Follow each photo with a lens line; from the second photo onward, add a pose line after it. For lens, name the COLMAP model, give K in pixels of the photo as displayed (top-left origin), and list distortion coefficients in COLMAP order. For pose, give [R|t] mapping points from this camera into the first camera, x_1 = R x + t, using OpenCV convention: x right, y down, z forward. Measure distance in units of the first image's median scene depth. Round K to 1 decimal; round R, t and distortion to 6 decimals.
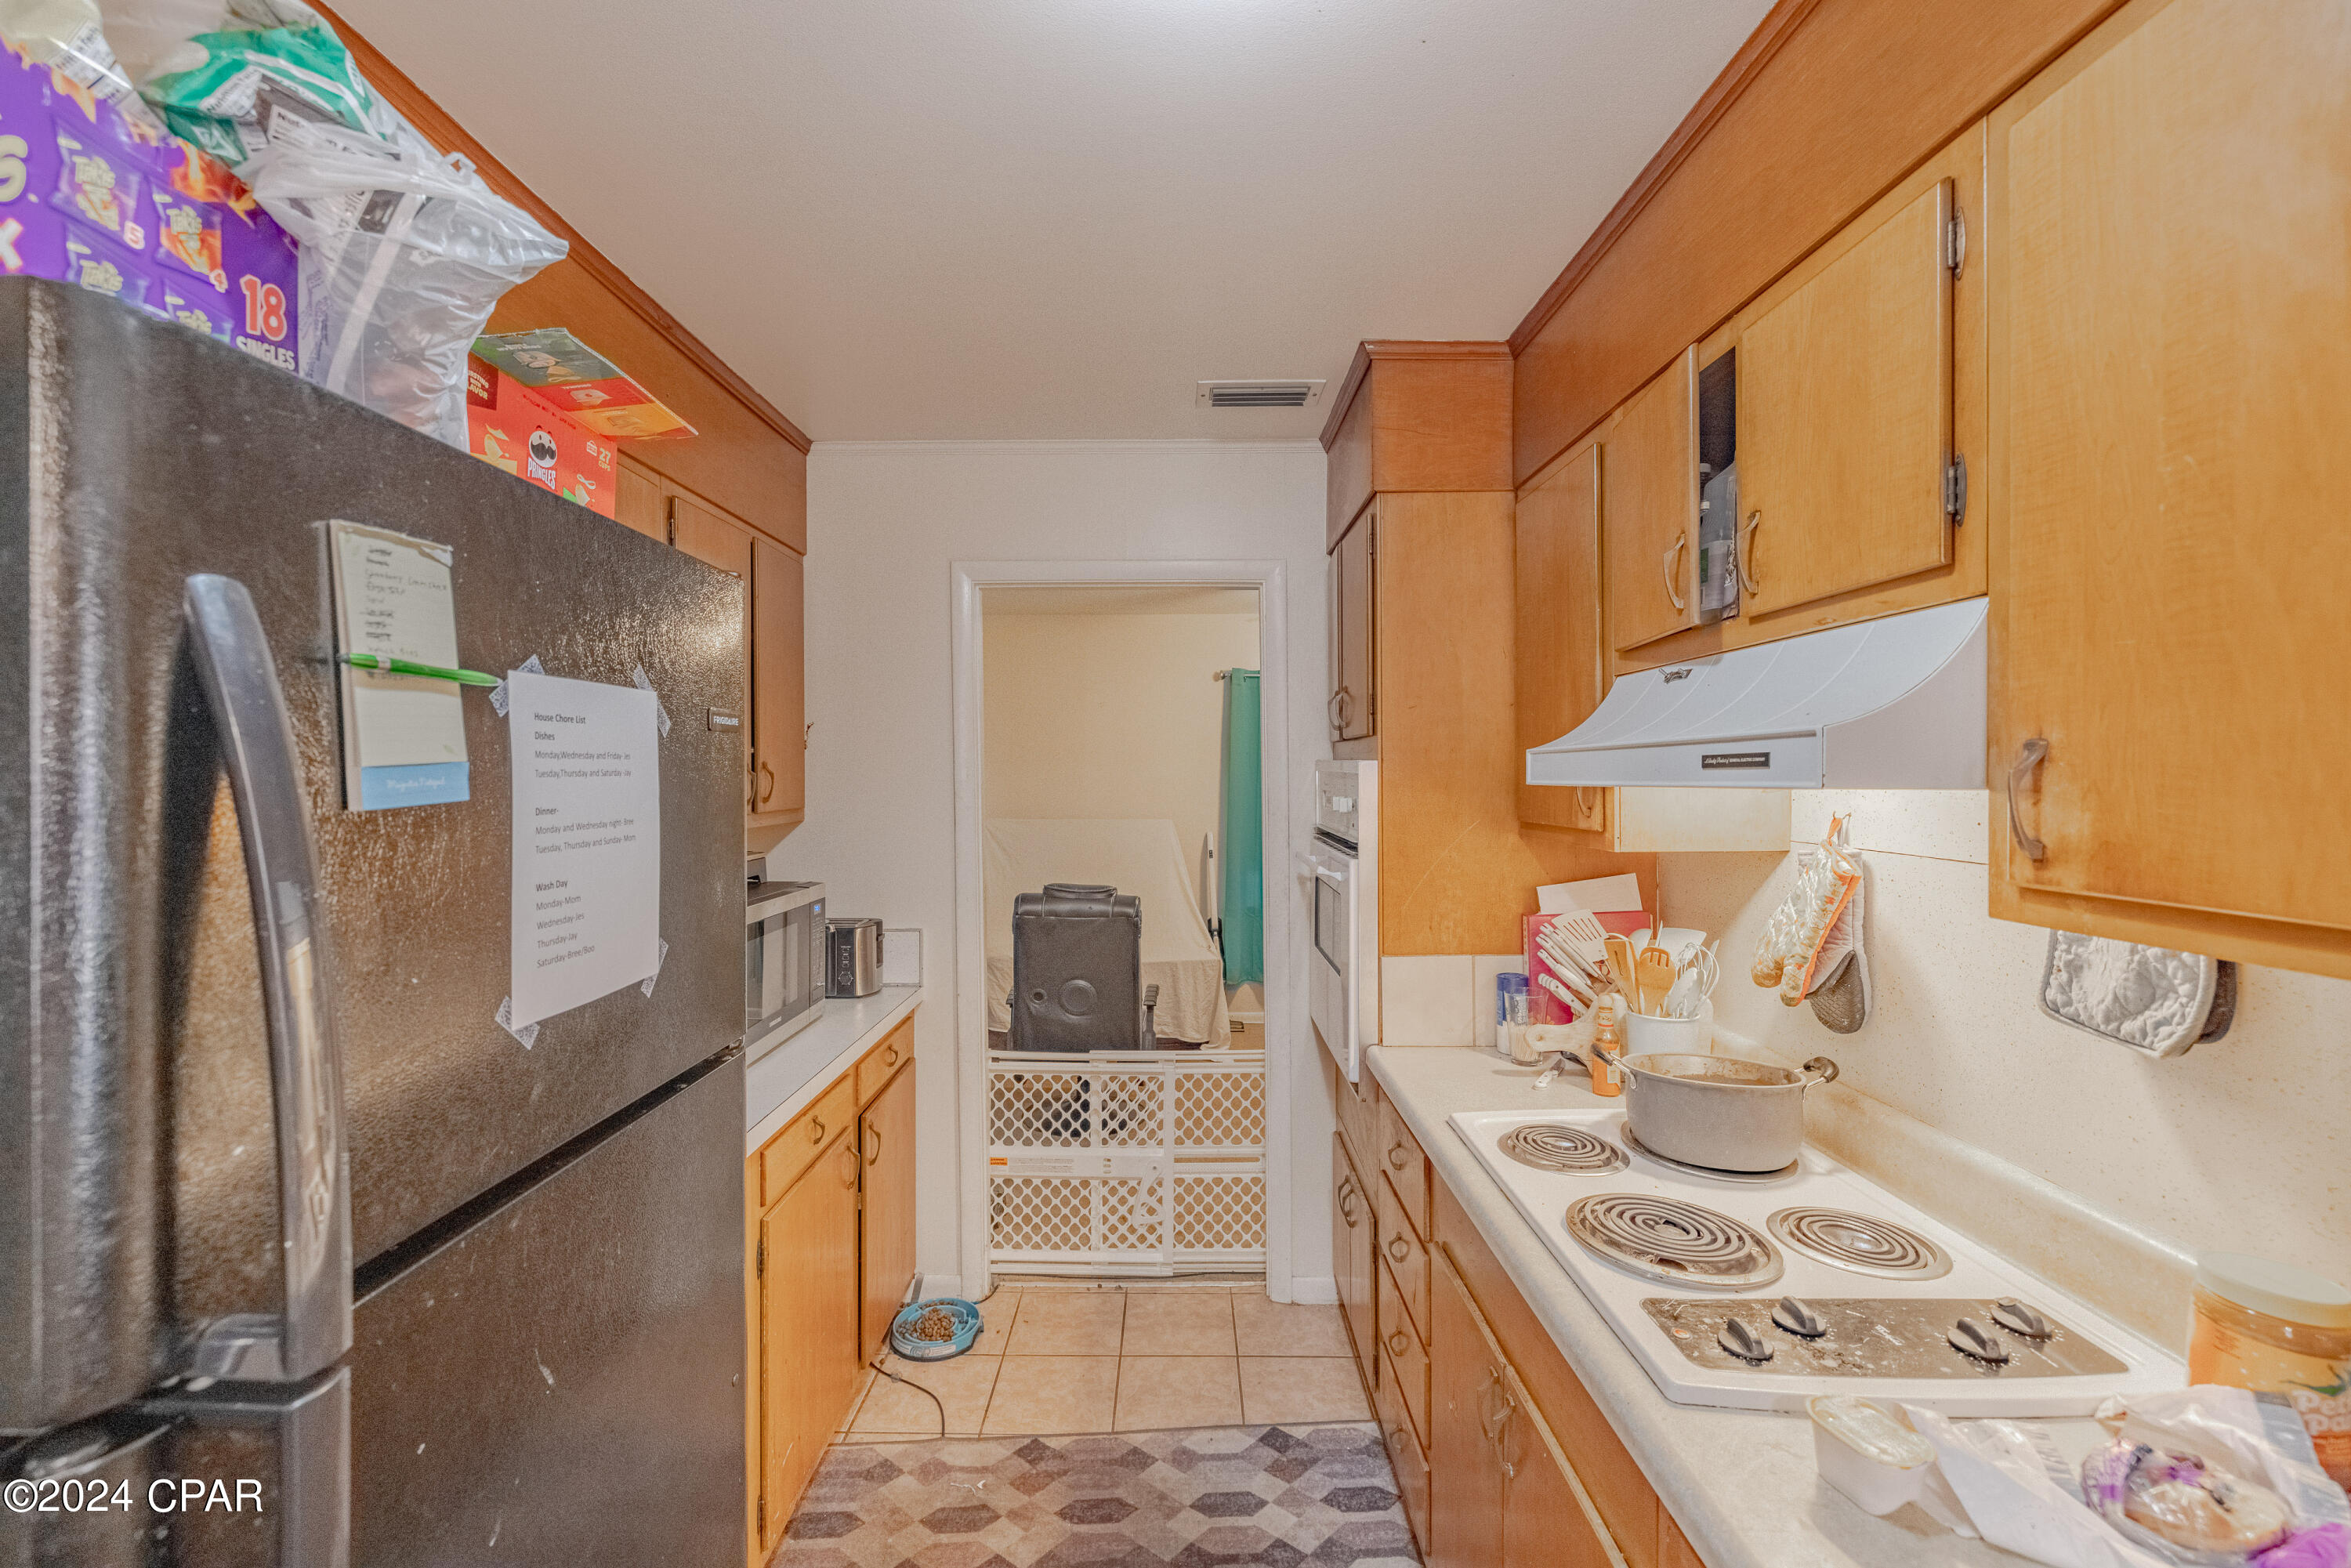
lens RADIAL K [[975.1, 0, 1157.9], [0, 975.1, 775.1], [0, 0, 1]] dist [-0.001720, -0.000292]
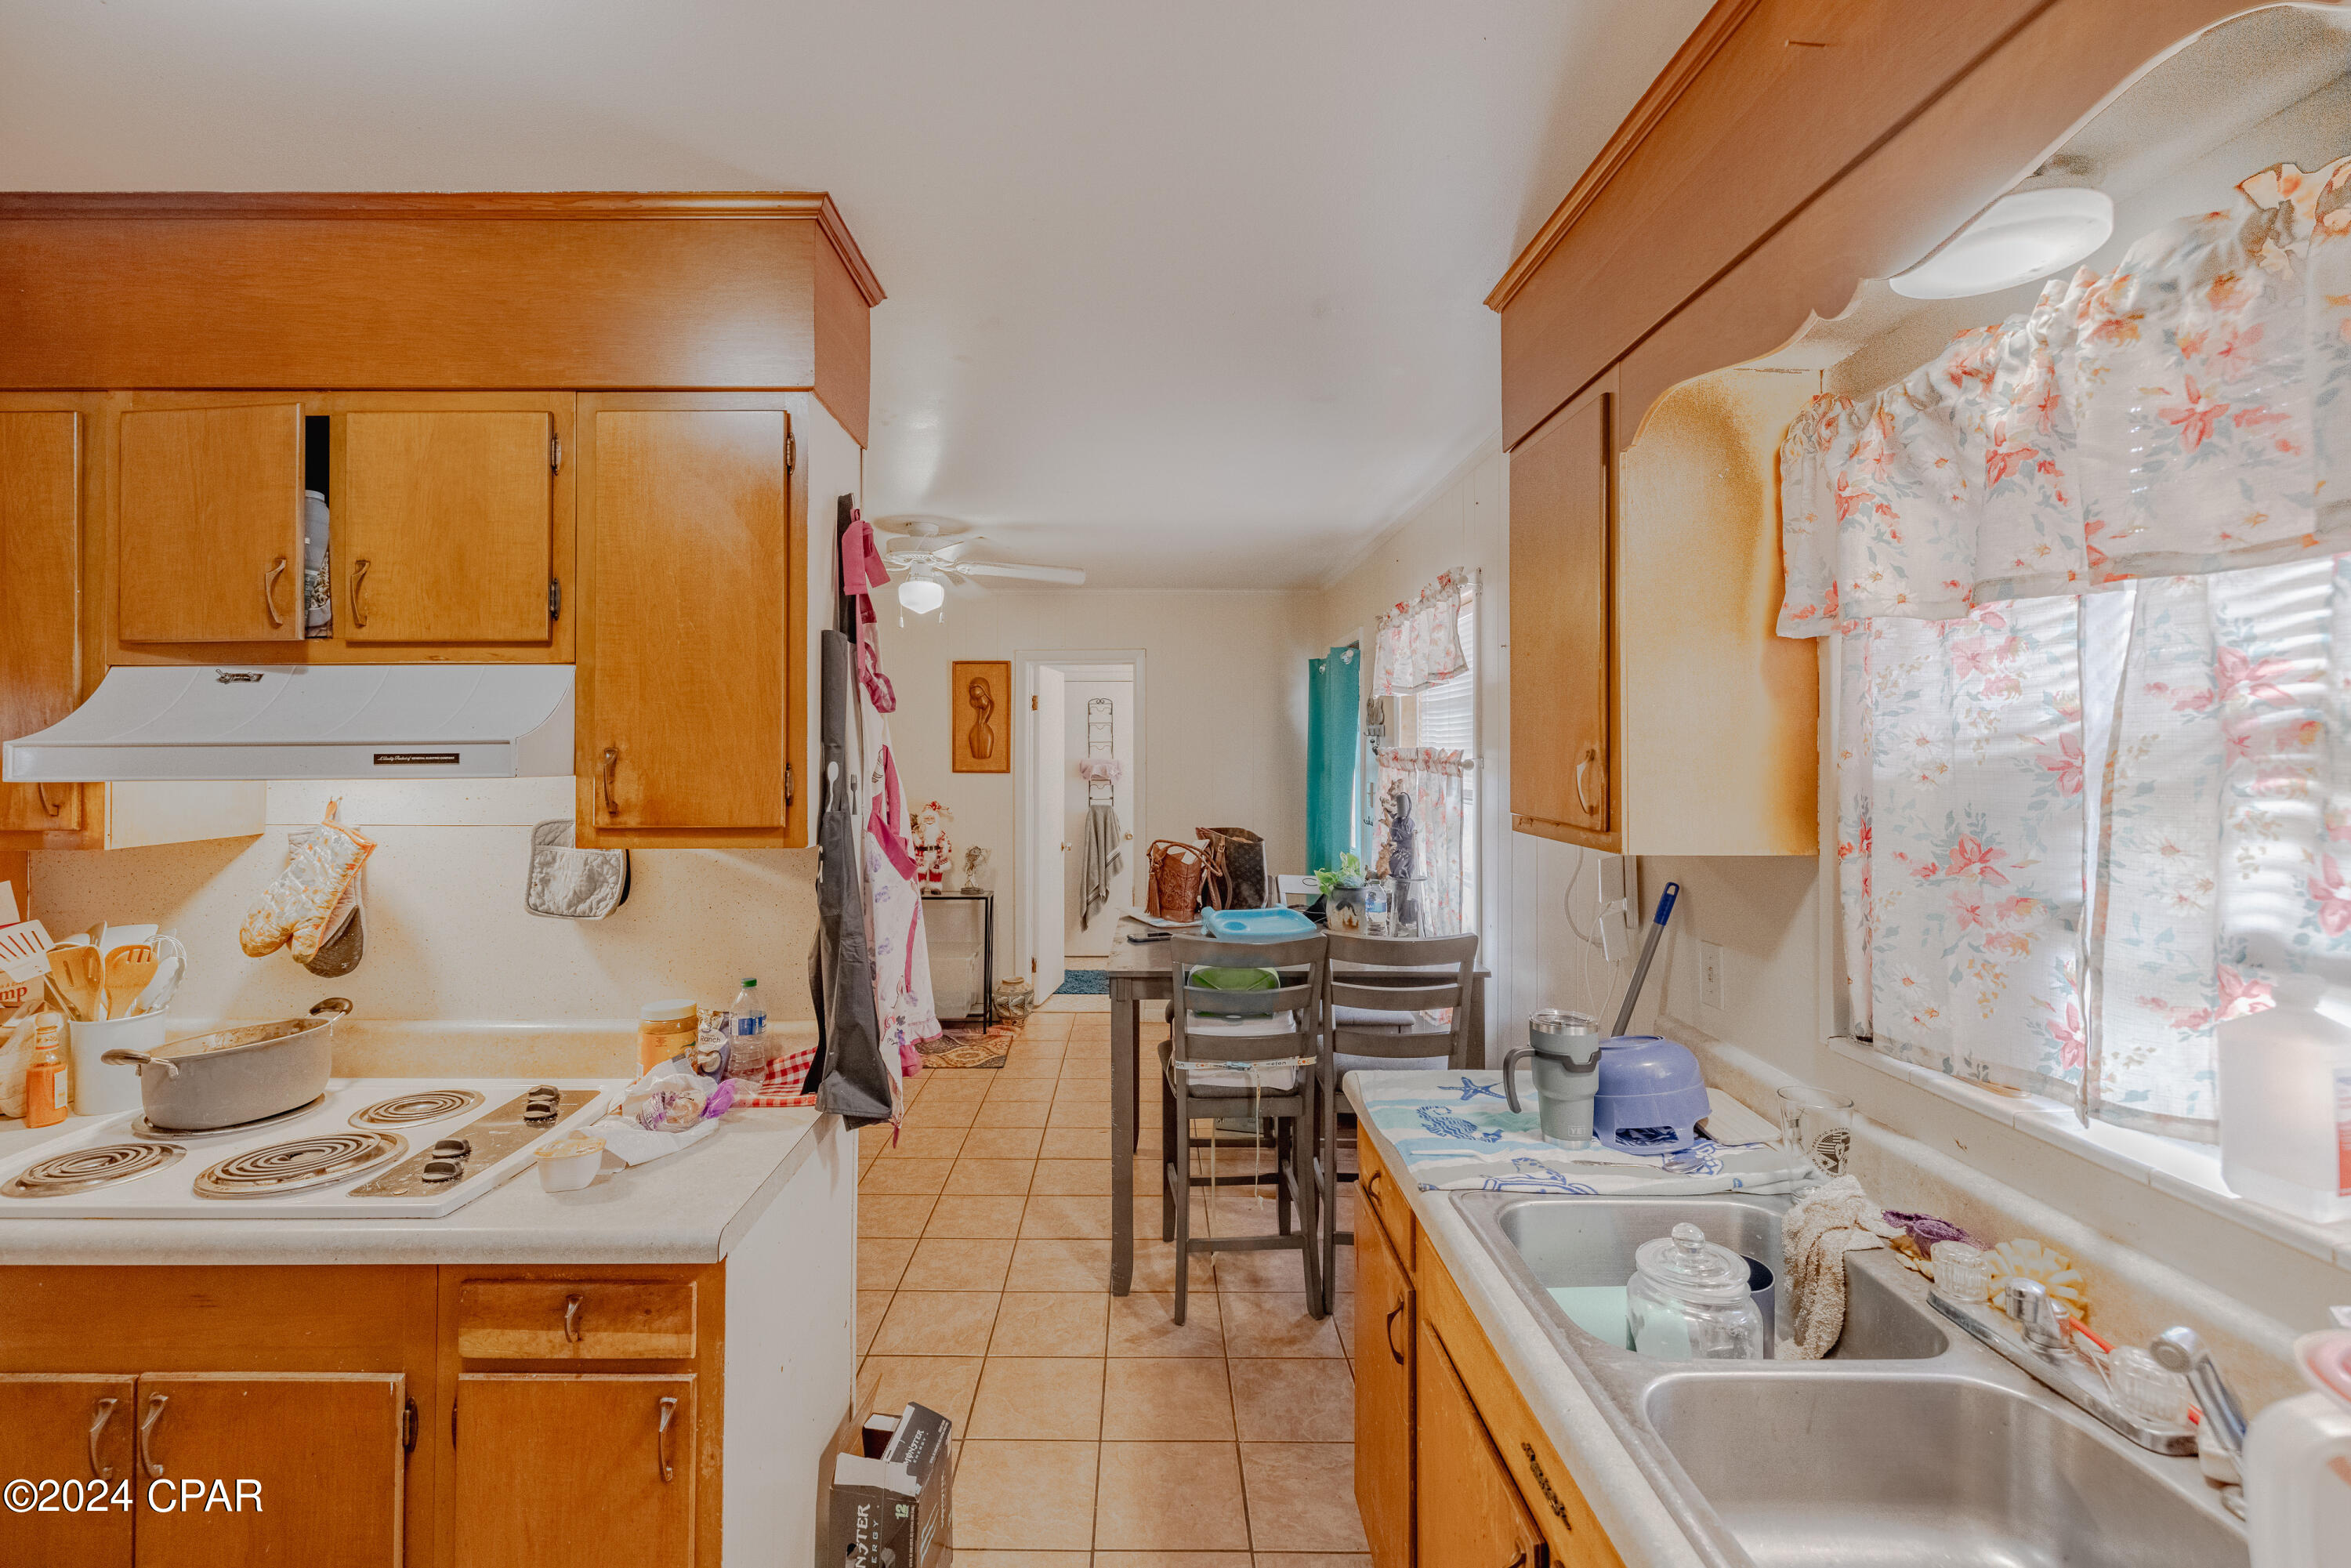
lens RADIAL K [[975.1, 0, 1157.9], [0, 975.1, 775.1], [0, 0, 1]] dist [-0.001720, -0.000292]
pose [[-0.026199, -0.024270, 0.999362, -0.743496], [0.004574, 0.999692, 0.024398, -0.018775], [-0.999646, 0.005210, -0.026080, -0.000090]]
